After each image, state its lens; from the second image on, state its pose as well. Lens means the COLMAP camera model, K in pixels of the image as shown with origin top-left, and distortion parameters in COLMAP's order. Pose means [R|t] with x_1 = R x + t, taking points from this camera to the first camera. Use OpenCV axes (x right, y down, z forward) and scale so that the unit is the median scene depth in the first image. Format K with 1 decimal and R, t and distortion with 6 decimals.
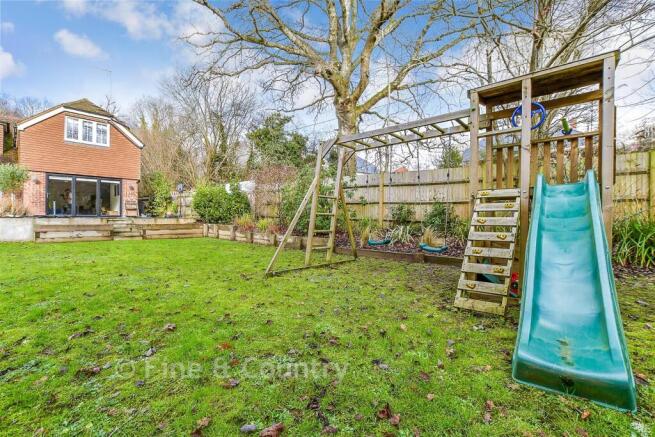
lens RADIAL K [[292.1, 0, 327.5], [0, 292.1, 218.5], [0, 0, 1]] dist [-0.024433, 0.000304]
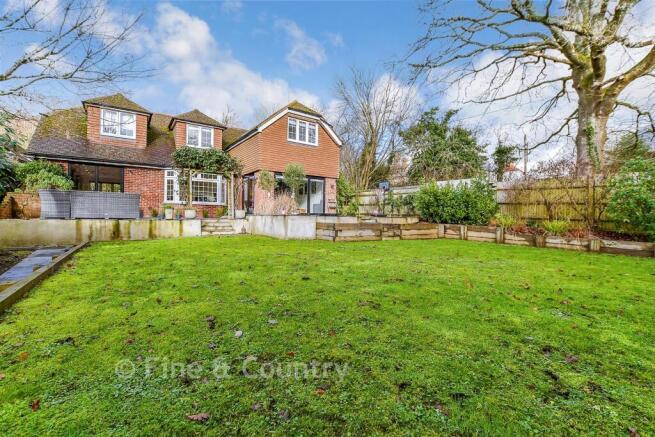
lens RADIAL K [[292.1, 0, 327.5], [0, 292.1, 218.5], [0, 0, 1]] dist [-0.024433, 0.000304]
pose [[0.975743, 0.013150, -0.218523, -0.539203], [-0.012561, 0.999913, 0.004084, 0.001486], [0.218558, -0.001240, 0.975823, 0.001981]]
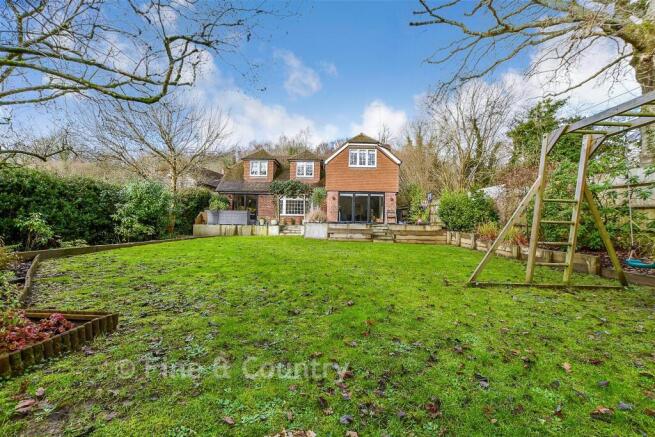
lens RADIAL K [[296.6, 0, 327.5], [0, 296.6, 218.5], [0, 0, 1]] dist [-0.001251, -0.000341]
pose [[0.660272, -0.000634, -0.751026, 0.074048], [-0.019602, 0.999644, -0.018077, 0.000373], [0.750771, 0.026657, 0.660025, -0.003633]]
